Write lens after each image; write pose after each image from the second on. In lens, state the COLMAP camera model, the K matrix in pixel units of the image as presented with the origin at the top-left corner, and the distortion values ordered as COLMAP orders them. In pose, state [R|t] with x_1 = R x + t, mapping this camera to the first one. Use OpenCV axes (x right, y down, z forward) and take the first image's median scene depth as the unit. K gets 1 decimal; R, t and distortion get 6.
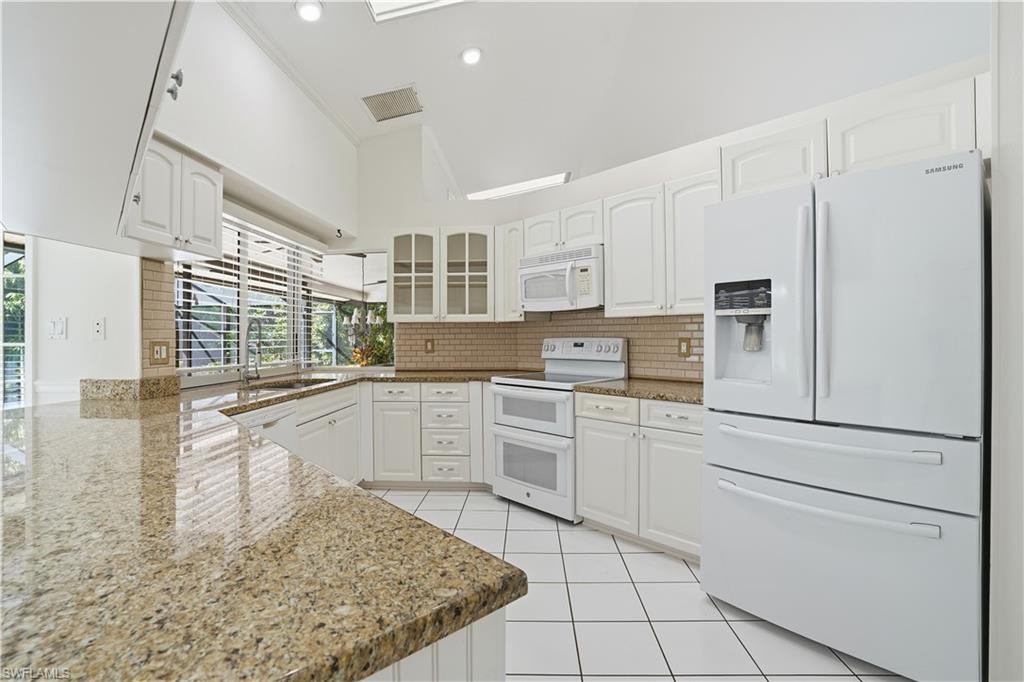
lens RADIAL K [[473.8, 0, 508.5], [0, 473.8, 336.5], [0, 0, 1]] dist [-0.043522, 0.006851]
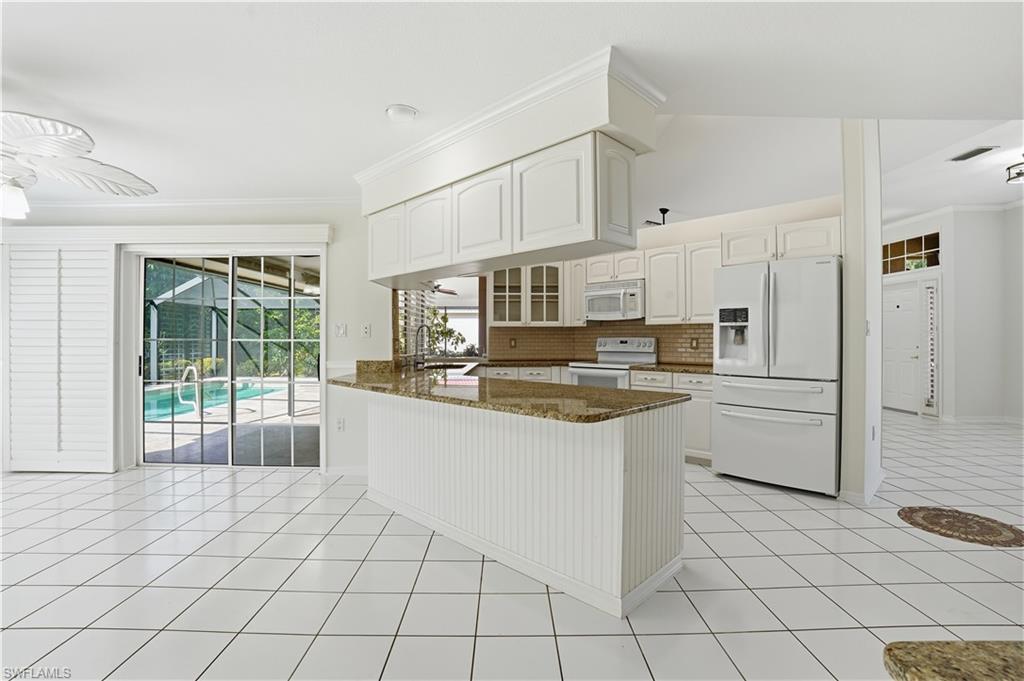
lens RADIAL K [[473.8, 0, 509.8], [0, 473.8, 337.9], [0, 0, 1]] dist [-0.043522, 0.006851]
pose [[0.998757, 0.003611, 0.049722, -0.304215], [-0.003616, 0.999993, -0.000002, 0.005063], [-0.049722, -0.000178, 0.998763, -0.521013]]
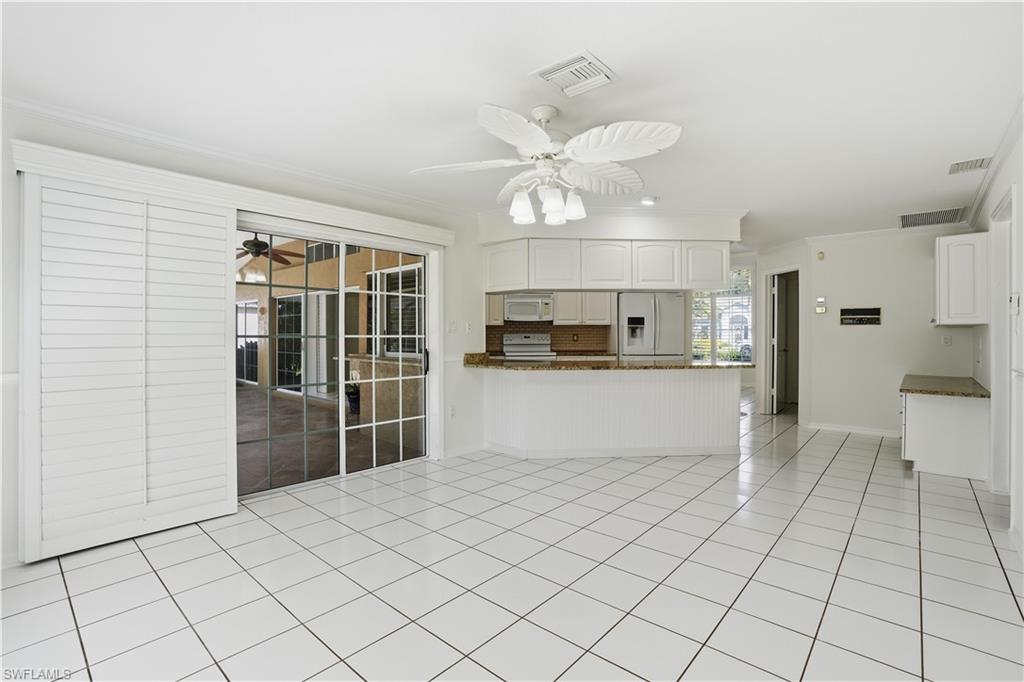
lens RADIAL K [[473.8, 0, 526.0], [0, 473.8, 341.1], [0, 0, 1]] dist [-0.043522, 0.006851]
pose [[0.616659, -0.008843, 0.787181, -1.556107], [-0.000672, 0.999931, 0.011760, 0.010408], [-0.787230, -0.007781, 0.616610, -0.300142]]
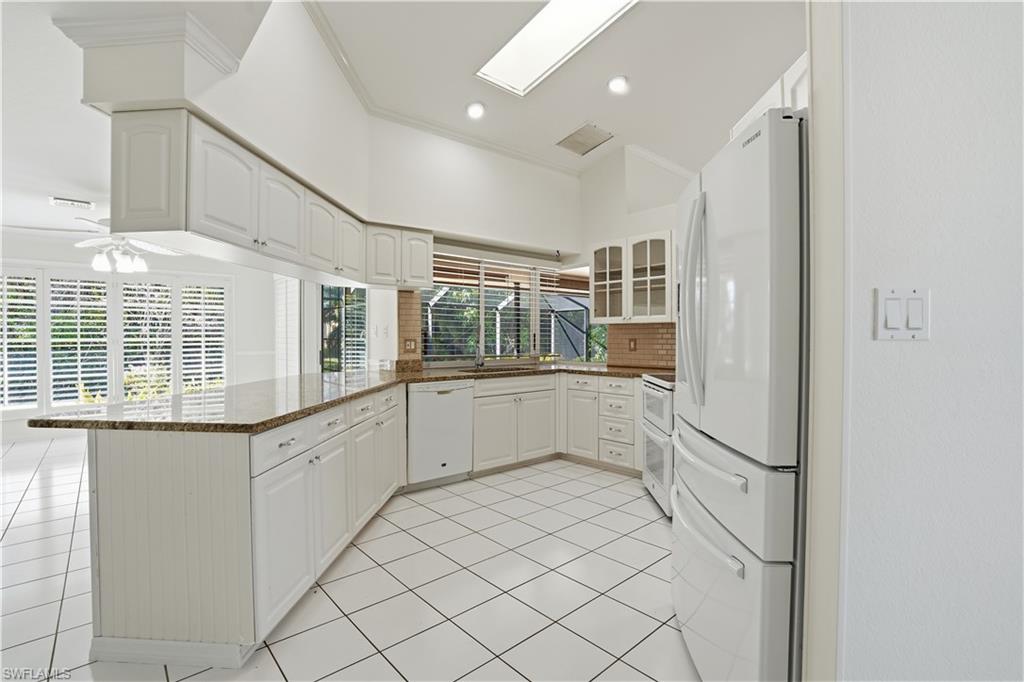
lens RADIAL K [[473.8, 0, 509.8], [0, 473.8, 338.4], [0, 0, 1]] dist [-0.043522, 0.006851]
pose [[0.704728, 0.007563, -0.709437, 0.510597], [-0.002159, 0.999961, 0.008516, -0.004511], [0.709474, -0.004470, 0.704717, 0.025408]]
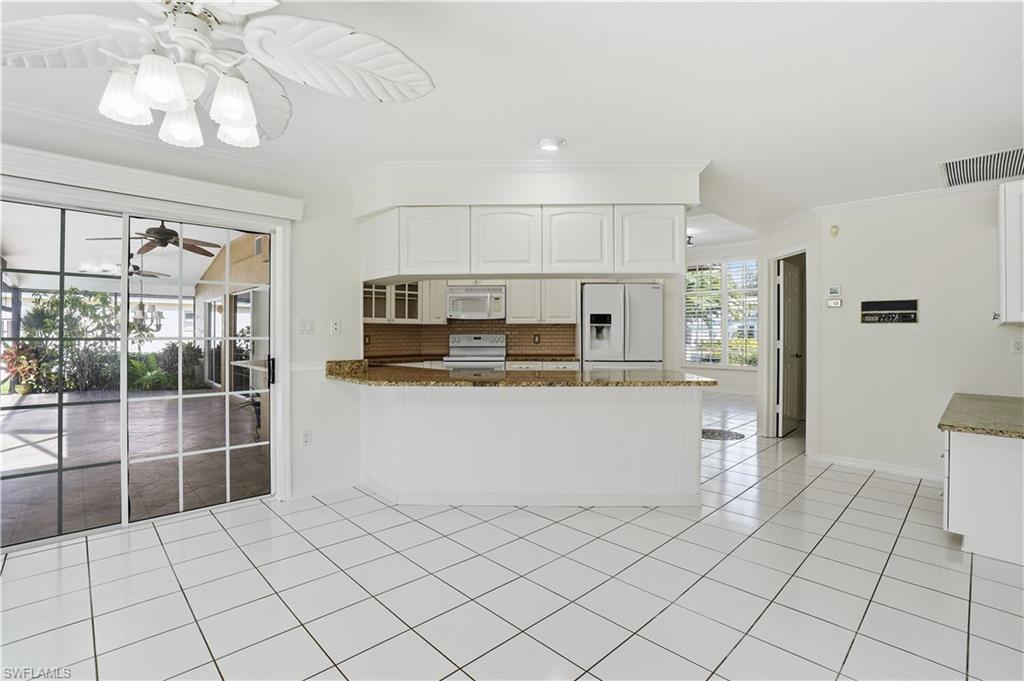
lens RADIAL K [[473.8, 0, 517.4], [0, 473.8, 336.3], [0, 0, 1]] dist [-0.043522, 0.006851]
pose [[0.685390, -0.000430, 0.728176, -1.074410], [-0.002404, 0.999993, 0.002853, 0.004552], [-0.728172, -0.003706, 0.685384, -0.334915]]
